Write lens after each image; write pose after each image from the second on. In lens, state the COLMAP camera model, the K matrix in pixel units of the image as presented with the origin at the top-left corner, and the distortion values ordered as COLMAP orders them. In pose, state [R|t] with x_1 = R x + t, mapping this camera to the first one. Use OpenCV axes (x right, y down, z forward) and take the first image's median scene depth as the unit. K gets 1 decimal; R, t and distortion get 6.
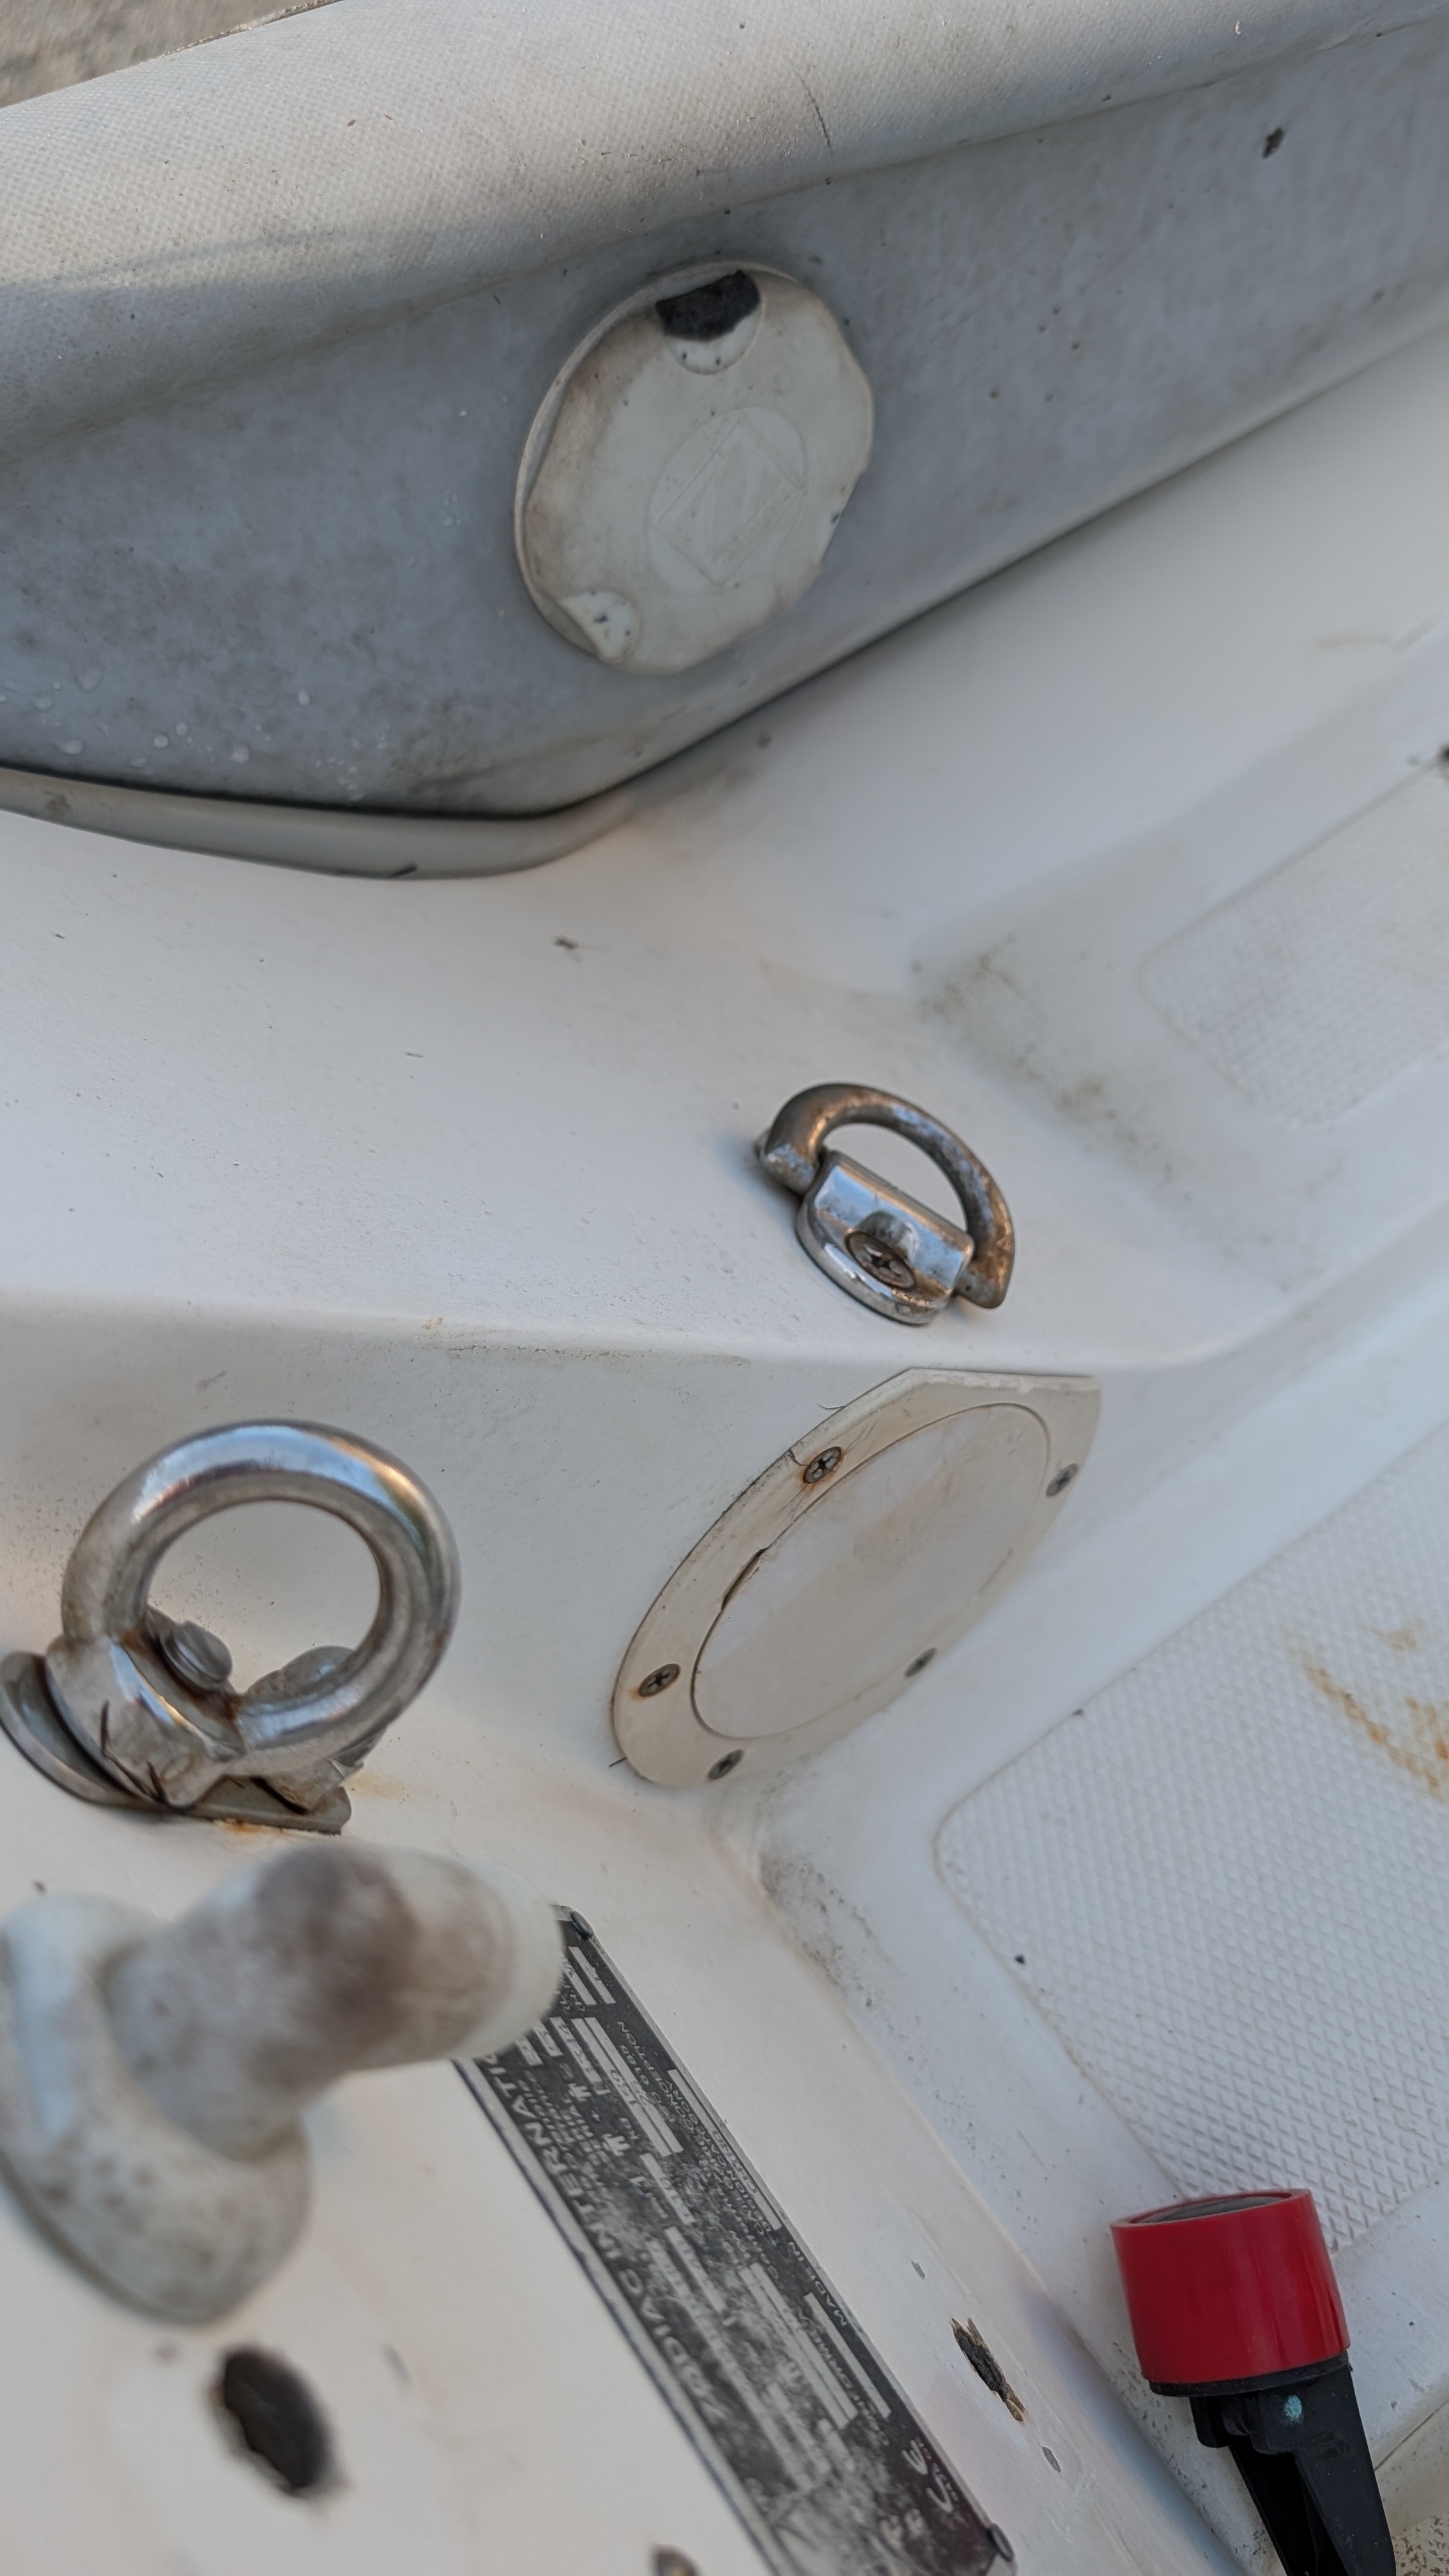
lens RADIAL K [[1974.8, 0, 724.5], [0, 1974.8, 1288.0], [0, 0, 1]] dist [-0.010631, 0.003900]
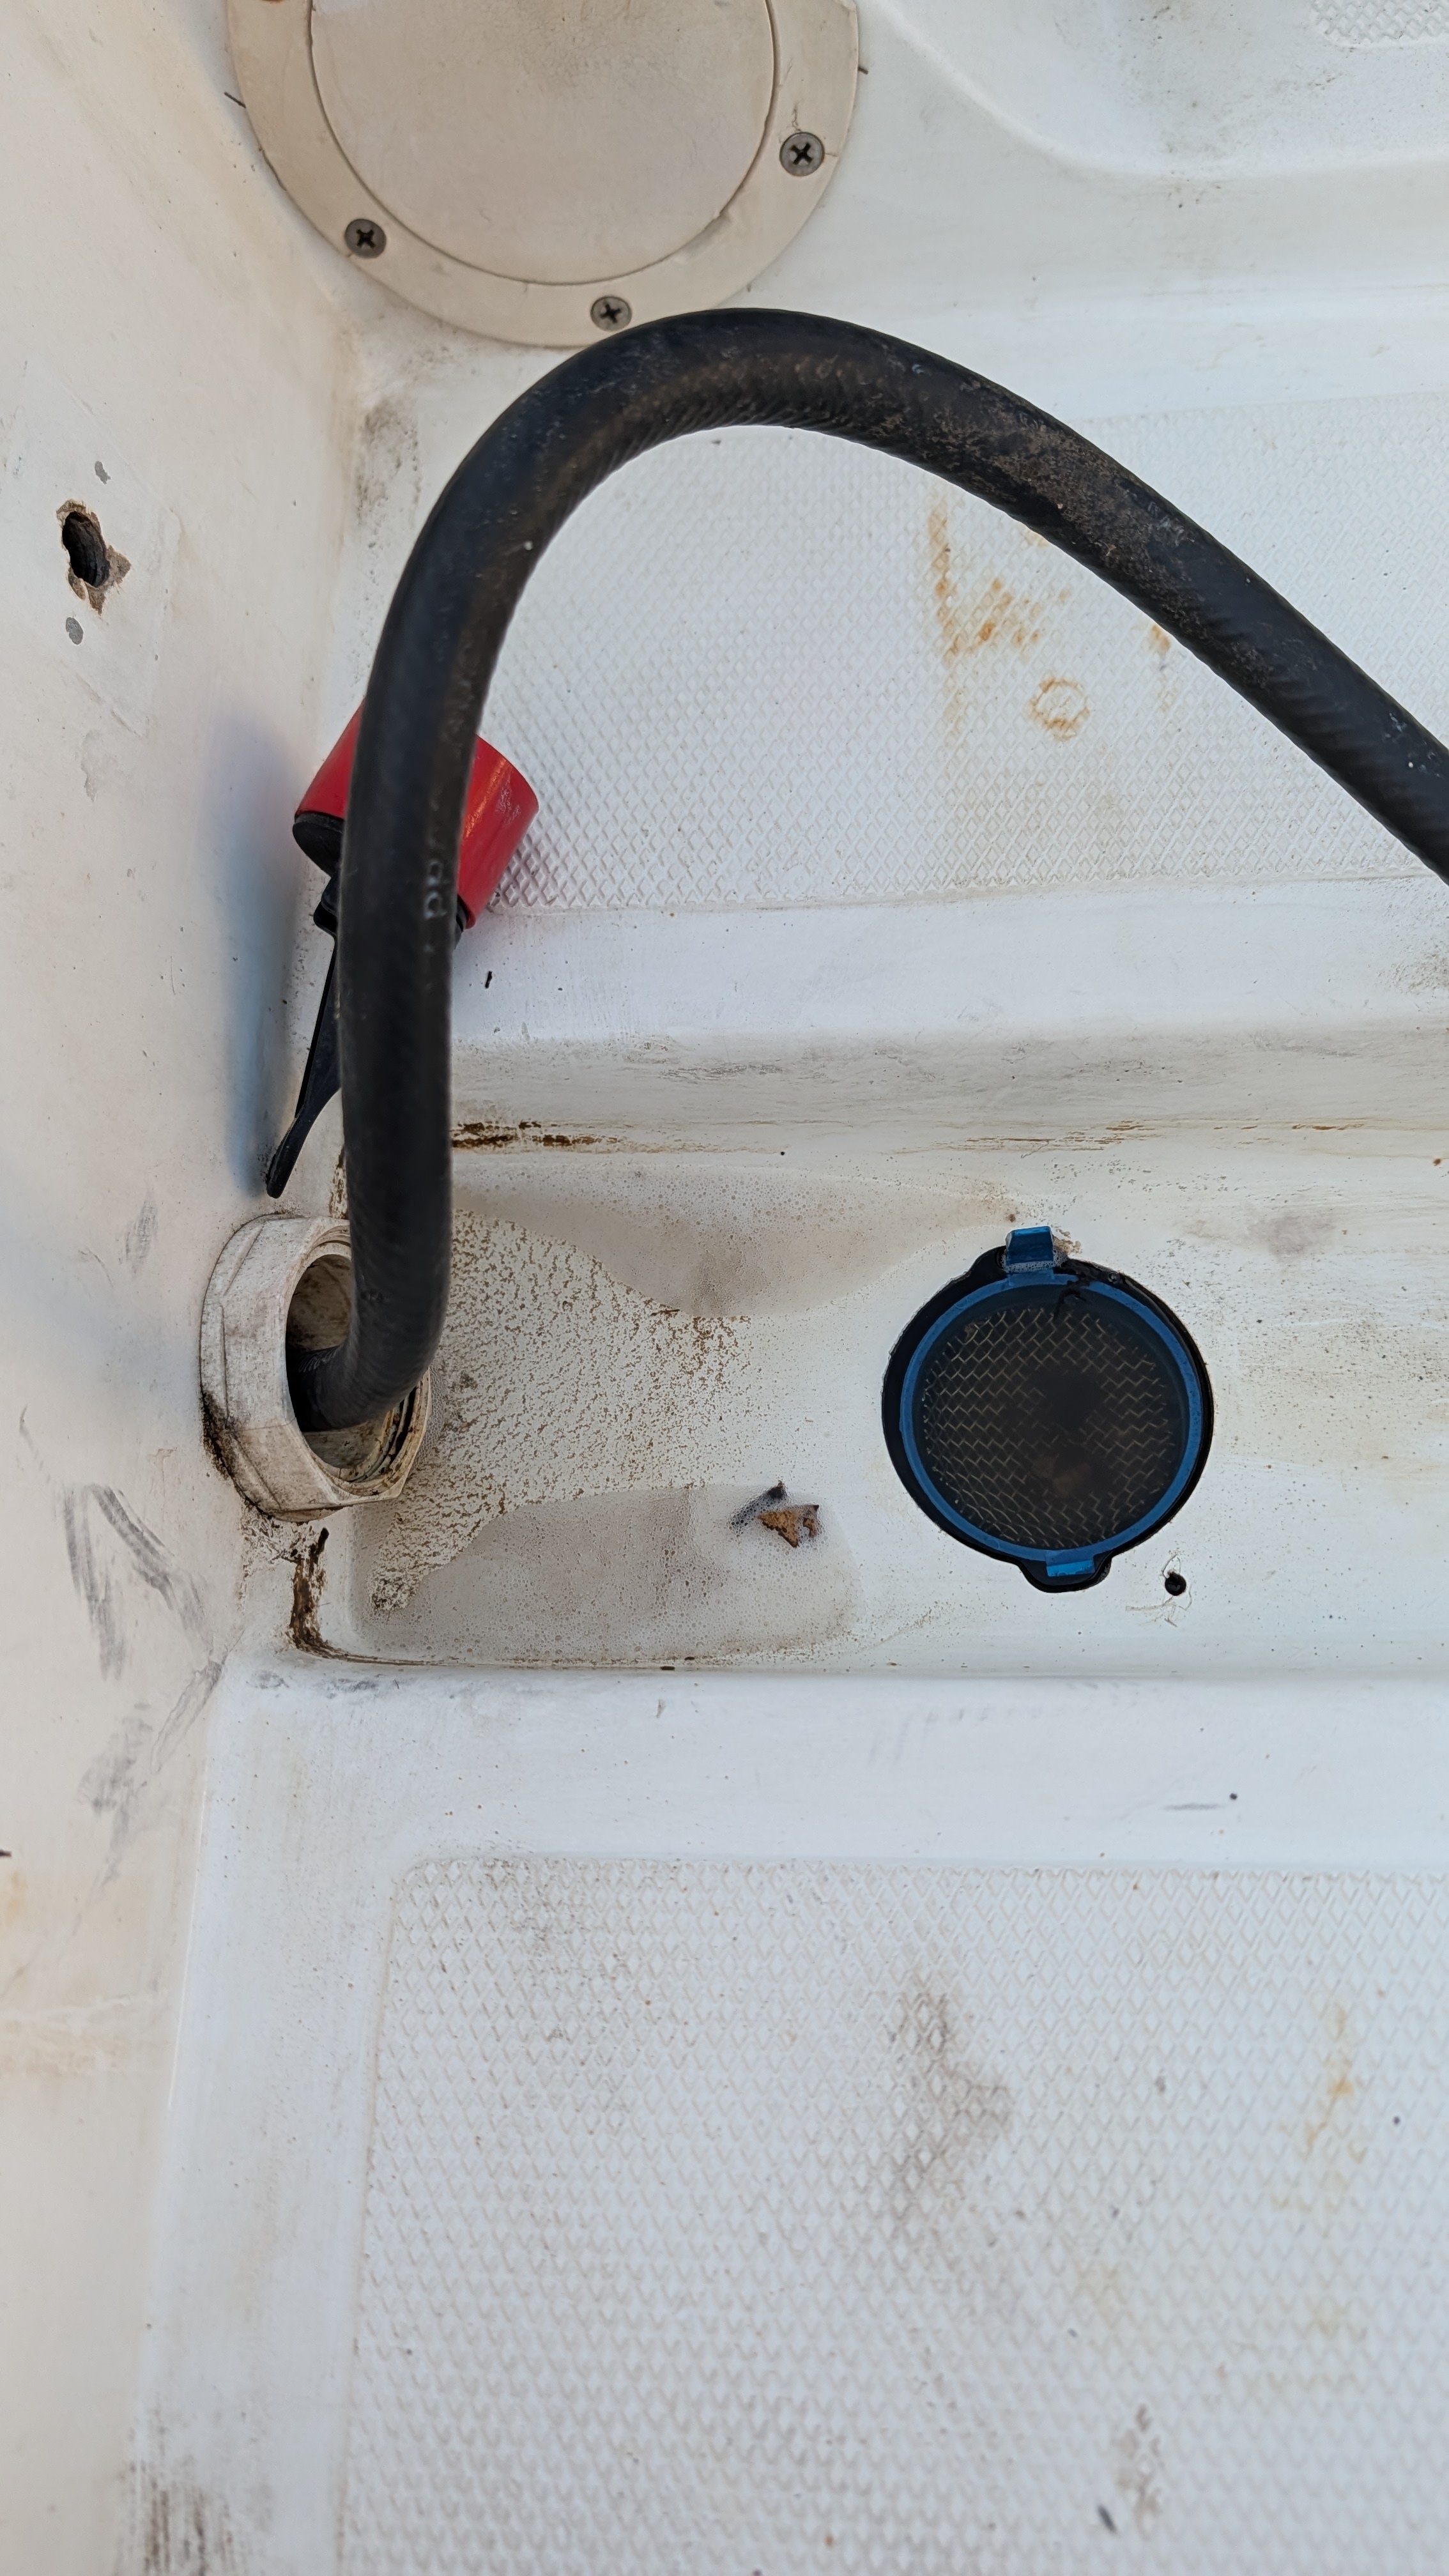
lens RADIAL K [[1929.1, 0, 683.5], [0, 1929.1, 1273.9], [0, 0, 1]] dist [0.024894, -0.077319]
pose [[0.786881, 0.573722, -0.227292, 0.799828], [-0.520585, 0.814923, 0.254740, 0.409103], [0.331375, -0.082125, 0.939918, 0.093735]]
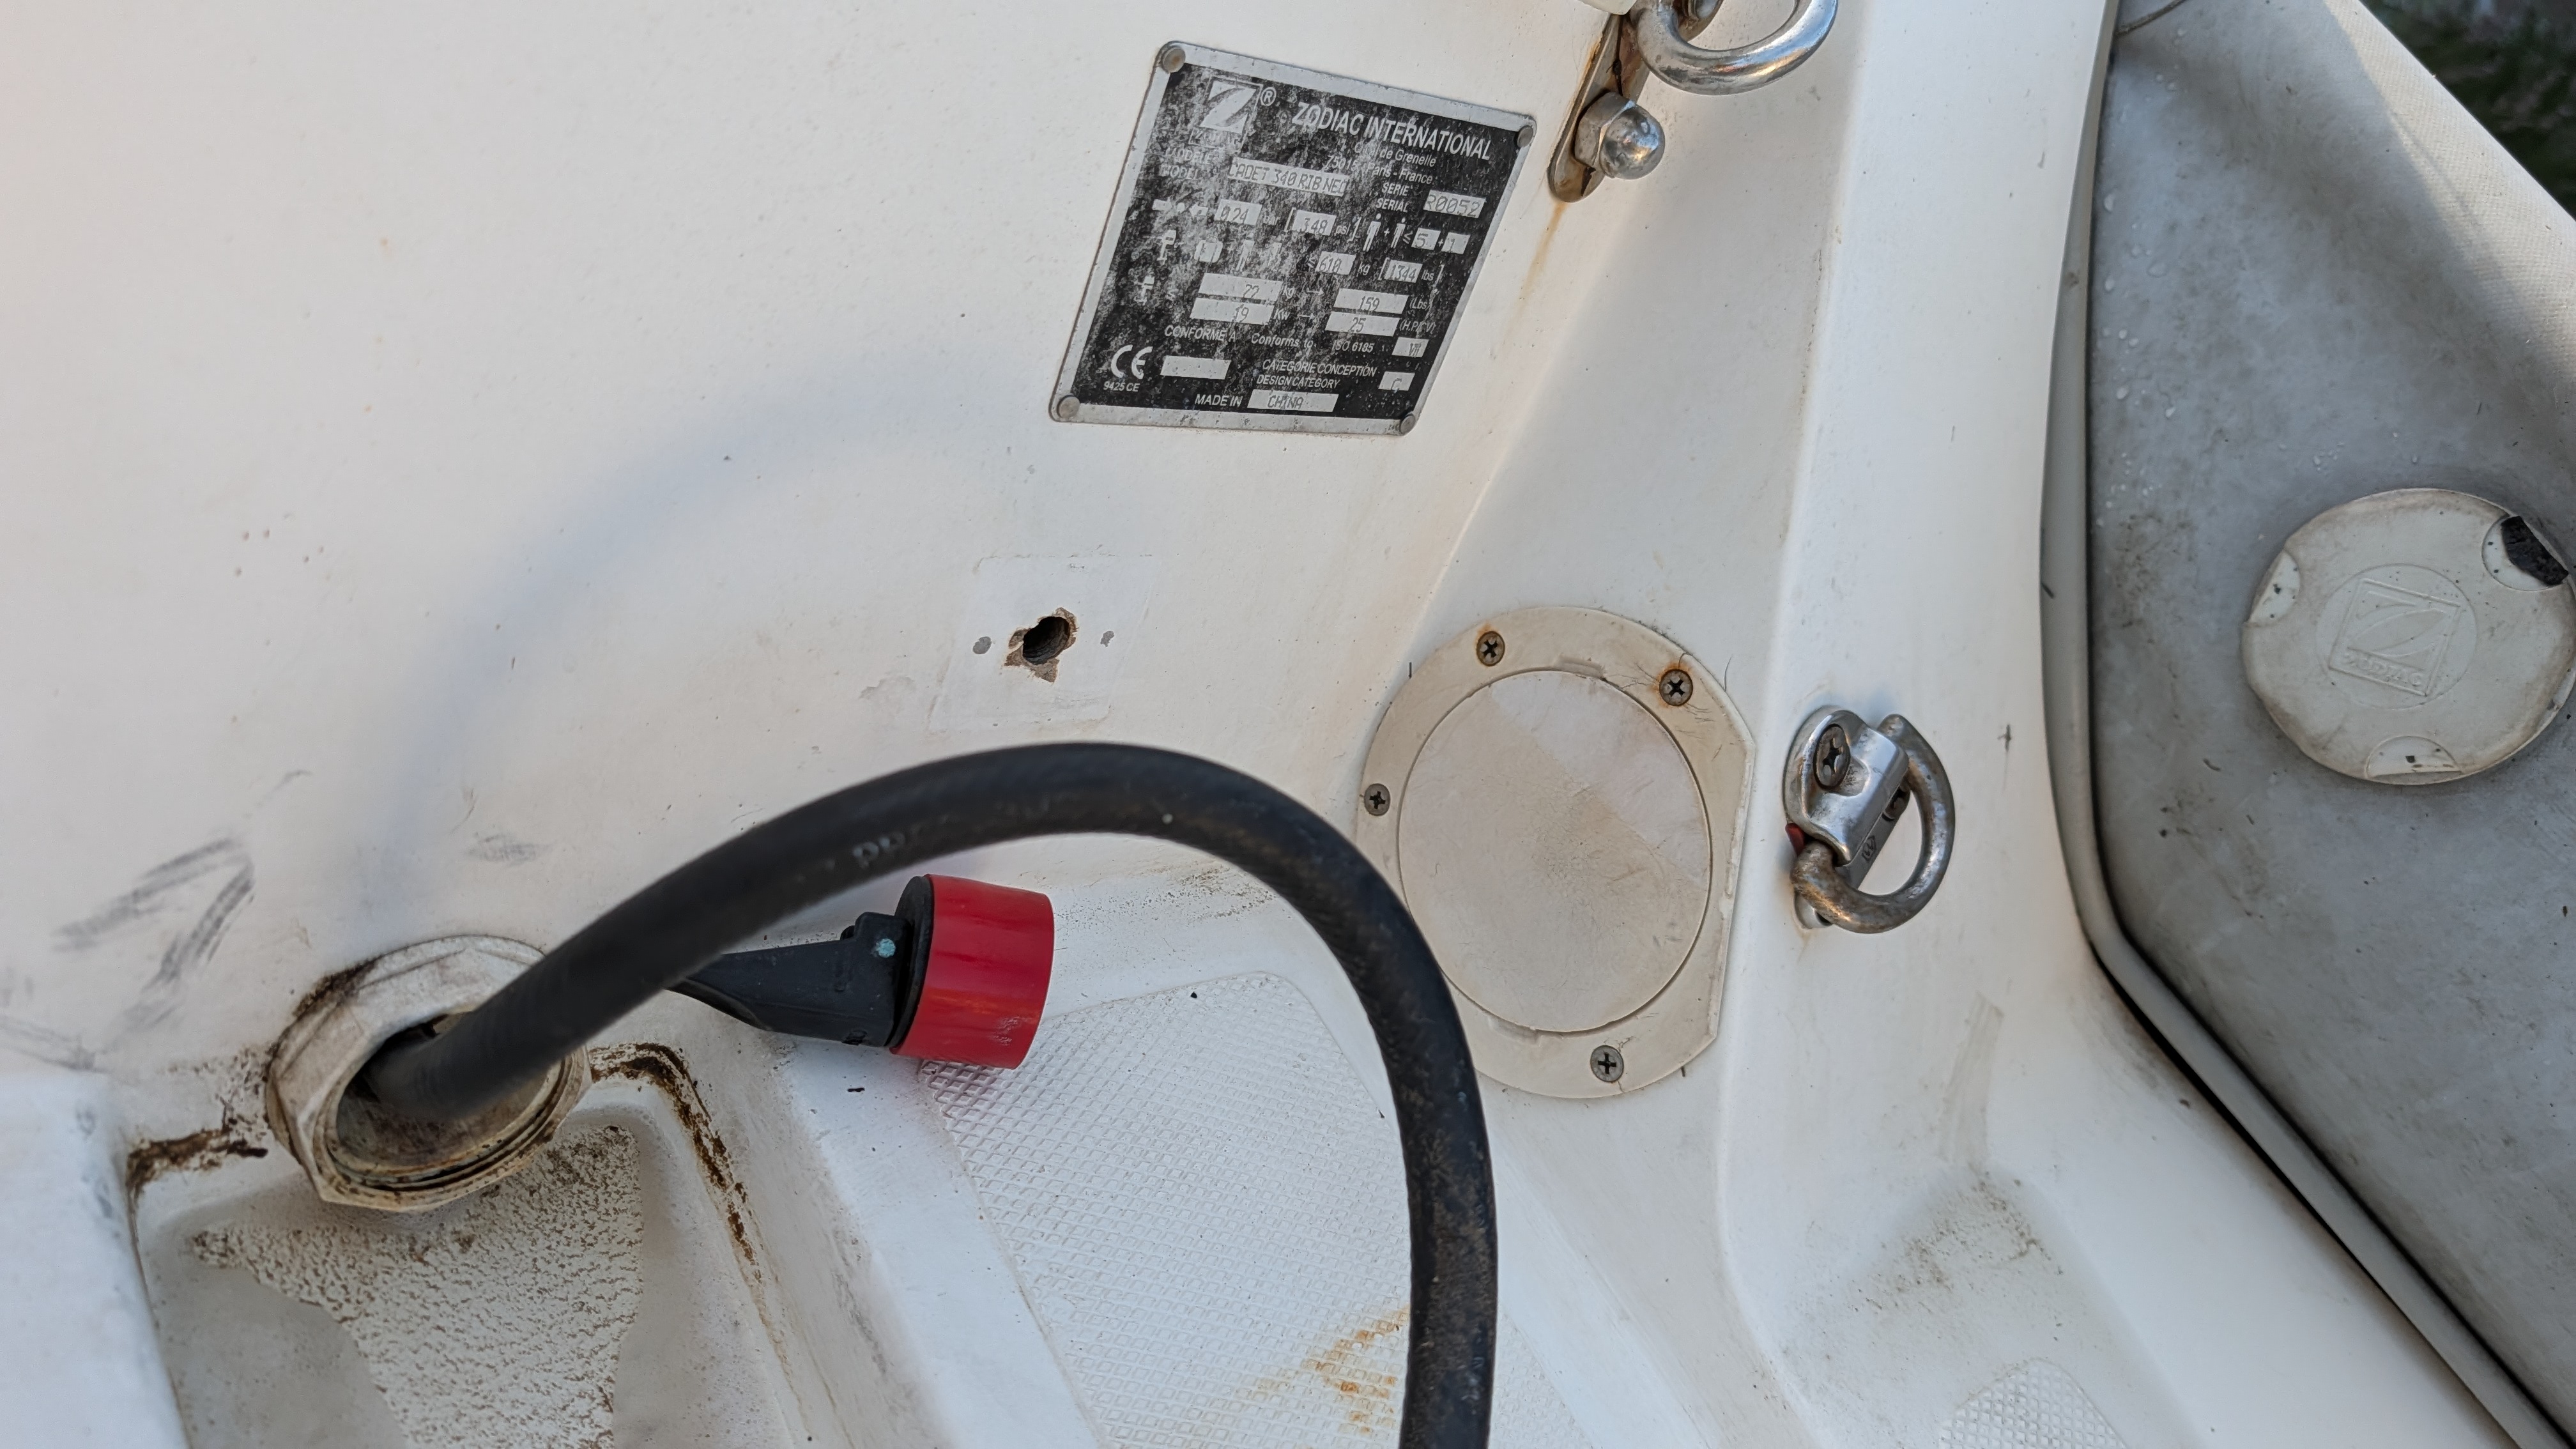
lens RADIAL K [[1901.2, 0, 1254.6], [0, 1901.2, 726.9], [0, 0, 1]] dist [-0.002762, -0.015092]
pose [[-0.071606, 0.695482, -0.714966, 1.032378], [-0.997416, -0.054117, 0.047252, 0.321897], [-0.005828, 0.716502, 0.697560, 0.131902]]
